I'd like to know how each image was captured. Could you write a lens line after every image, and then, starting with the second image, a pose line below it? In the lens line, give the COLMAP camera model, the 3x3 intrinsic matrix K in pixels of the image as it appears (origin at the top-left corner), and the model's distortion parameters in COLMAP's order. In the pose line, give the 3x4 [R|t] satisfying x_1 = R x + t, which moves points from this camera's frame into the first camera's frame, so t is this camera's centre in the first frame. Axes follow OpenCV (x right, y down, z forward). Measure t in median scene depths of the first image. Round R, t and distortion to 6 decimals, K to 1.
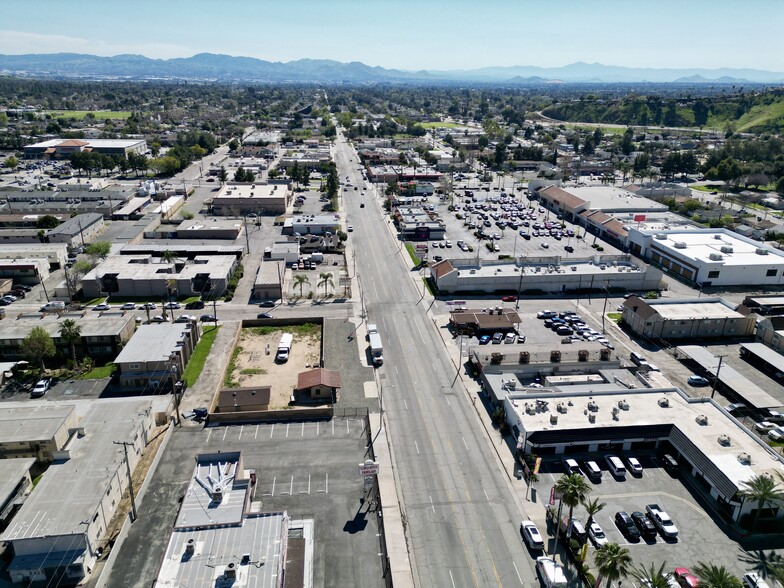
lens RADIAL K [[548.8, 0, 391.3], [0, 548.8, 290.2], [0, 0, 1]] dist [0.087610, -0.088983]
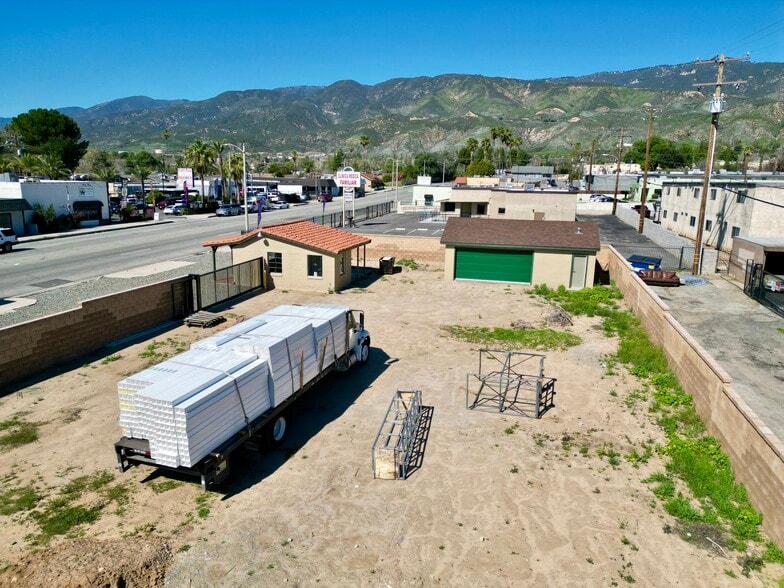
lens RADIAL K [[548.8, 0, 391.3], [0, 548.8, 290.2], [0, 0, 1]] dist [0.087610, -0.088983]
pose [[-0.927755, -0.111304, 0.356206, -0.205477], [0.099887, 0.845602, 0.524386, 0.020340], [-0.359574, 0.522082, -0.773393, 0.854276]]
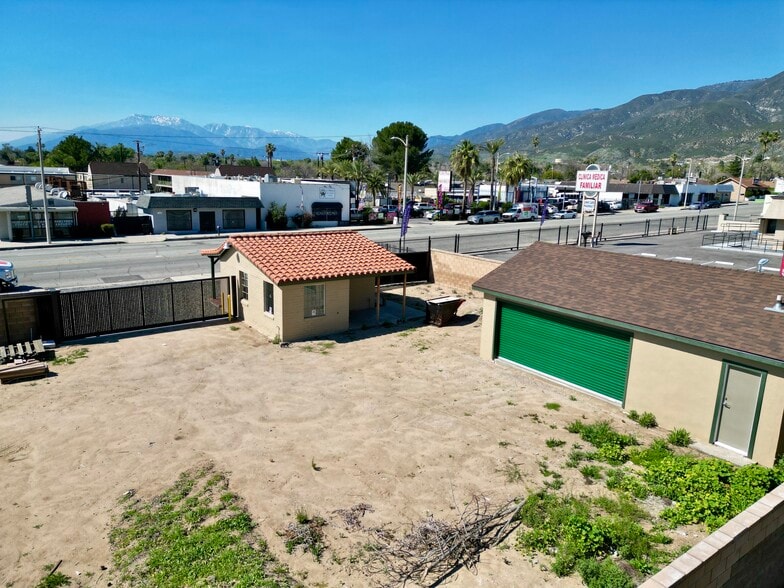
lens RADIAL K [[548.8, 0, 391.3], [0, 548.8, 290.2], [0, 0, 1]] dist [0.087610, -0.088983]
pose [[-0.489377, -0.208824, 0.846701, -0.235335], [0.282125, 0.880785, 0.380293, 0.069118], [-0.825176, 0.424982, -0.372122, 0.732446]]
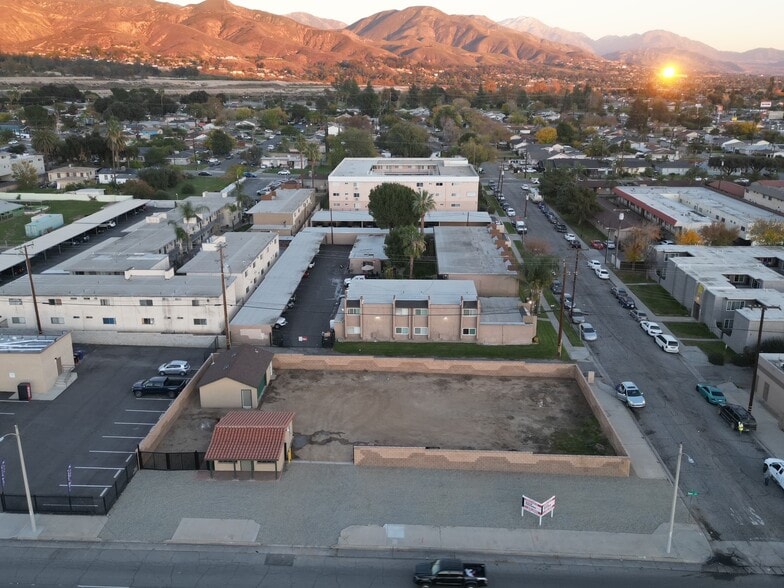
lens RADIAL K [[687.9, 0, 388.9], [0, 687.9, 277.3], [0, 0, 1]] dist [0.120448, -0.163545]
pose [[-0.154917, 0.253927, -0.954737, 0.250983], [-0.361191, 0.884942, 0.293971, -0.108899], [0.919533, 0.390384, -0.045376, 0.746062]]
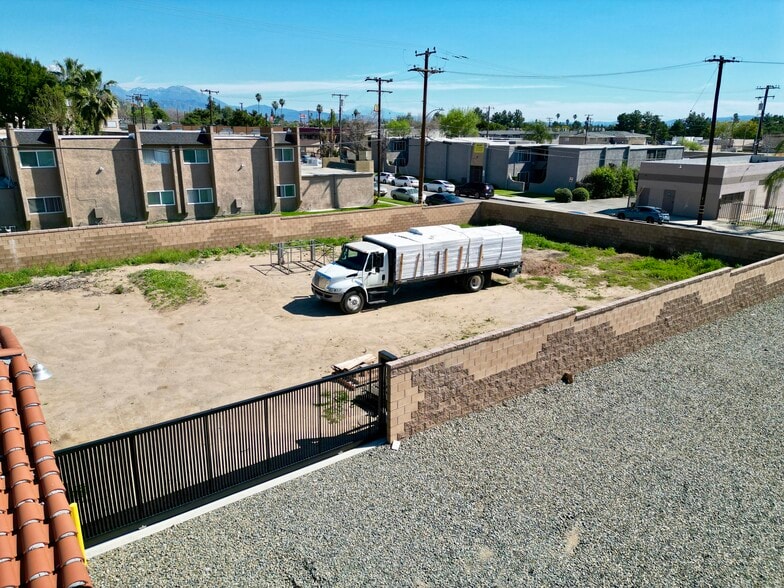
lens RADIAL K [[548.8, 0, 391.3], [0, 548.8, 290.2], [0, 0, 1]] dist [0.087610, -0.088983]
pose [[0.511227, 0.230249, -0.828029, -0.034785], [-0.313281, 0.947082, 0.069934, 0.081347], [0.800314, 0.223653, 0.556307, 0.705155]]
